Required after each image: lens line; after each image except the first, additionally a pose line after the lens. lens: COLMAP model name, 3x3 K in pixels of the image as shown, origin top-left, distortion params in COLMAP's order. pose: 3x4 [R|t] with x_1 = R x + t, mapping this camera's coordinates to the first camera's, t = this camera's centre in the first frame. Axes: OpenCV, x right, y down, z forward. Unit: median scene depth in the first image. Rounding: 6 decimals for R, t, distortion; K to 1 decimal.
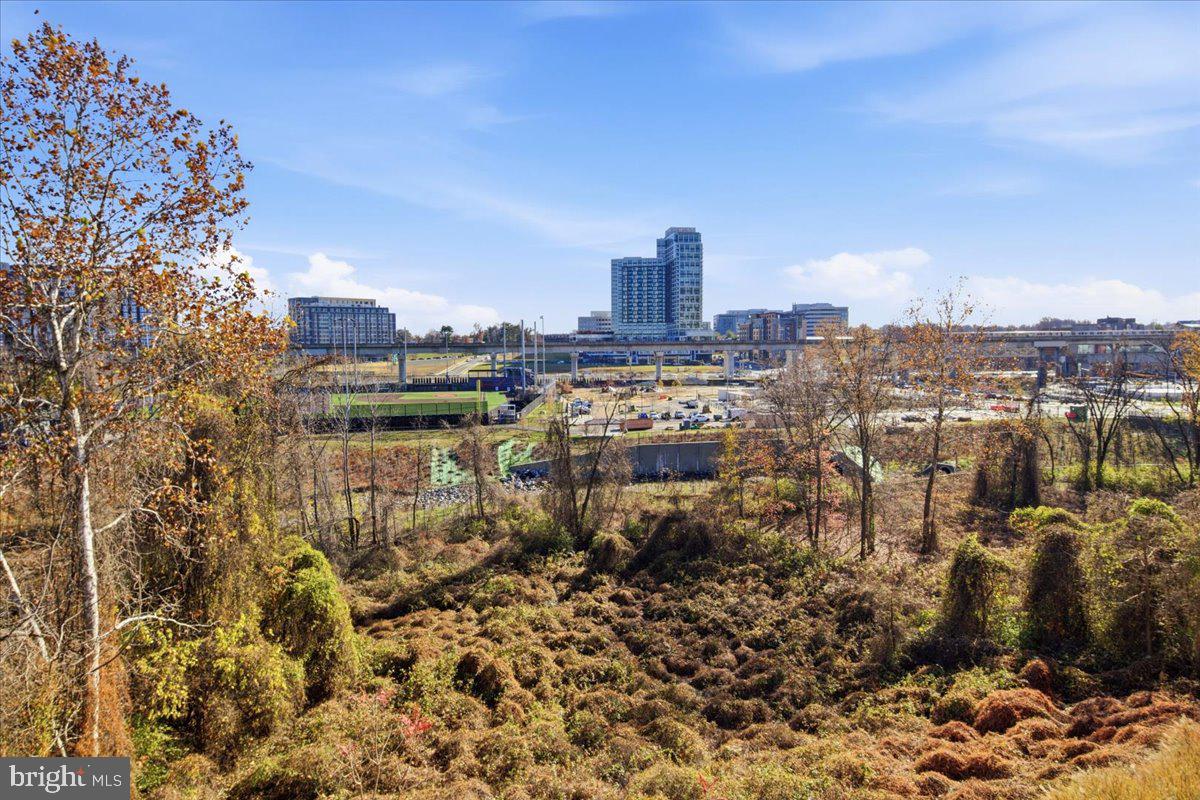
lens RADIAL K [[618.2, 0, 577.4], [0, 618.2, 407.6], [0, 0, 1]] dist [-0.010648, -0.004584]
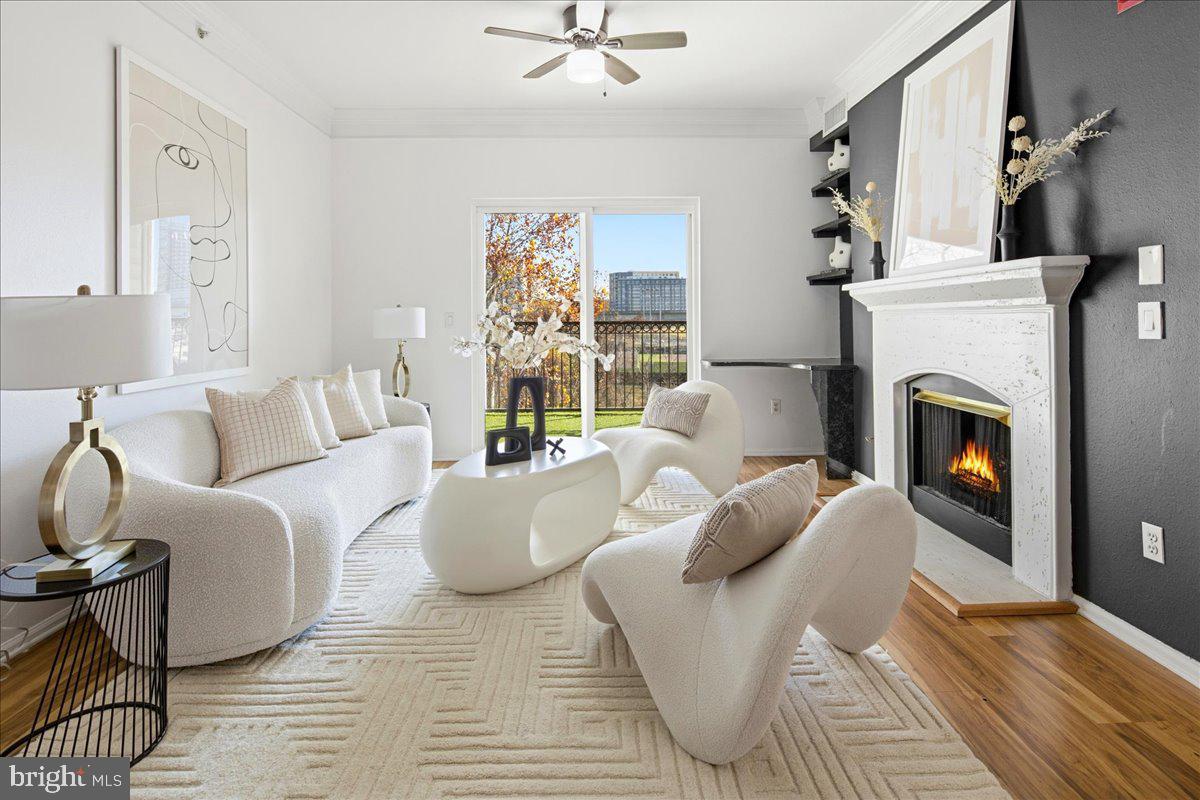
lens RADIAL K [[588.3, 0, 599.5], [0, 588.3, 315.1], [0, 0, 1]] dist [0.005622, -0.005710]
pose [[0.899370, -0.011959, -0.437025, 0.065270], [-0.029328, 0.995724, -0.087603, 0.019815], [0.436204, 0.091605, 0.895173, -0.125266]]
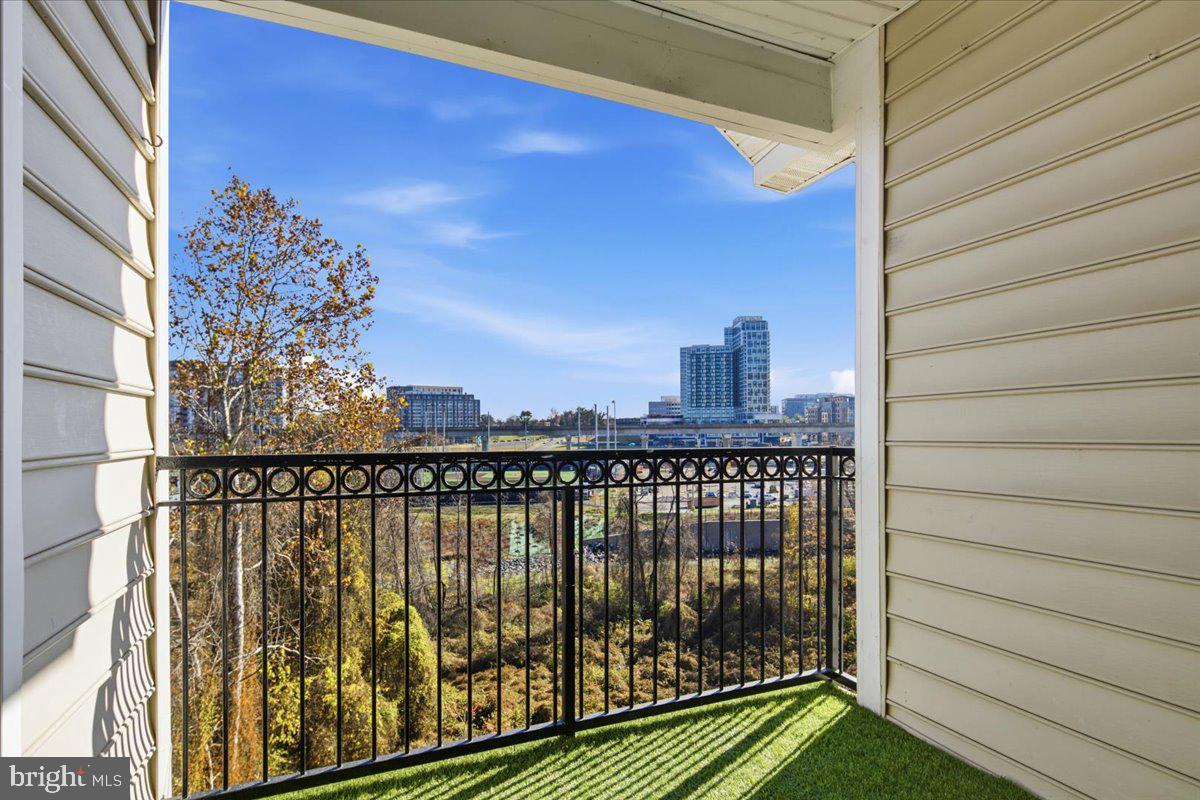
lens RADIAL K [[588.3, 0, 585.5], [0, 588.3, 438.3], [0, 0, 1]] dist [0.005622, -0.005710]
pose [[0.994381, -0.002264, -0.105837, 0.007708], [-0.006693, 0.996426, -0.084199, 0.011118], [0.105649, 0.084435, 0.990812, -0.042673]]
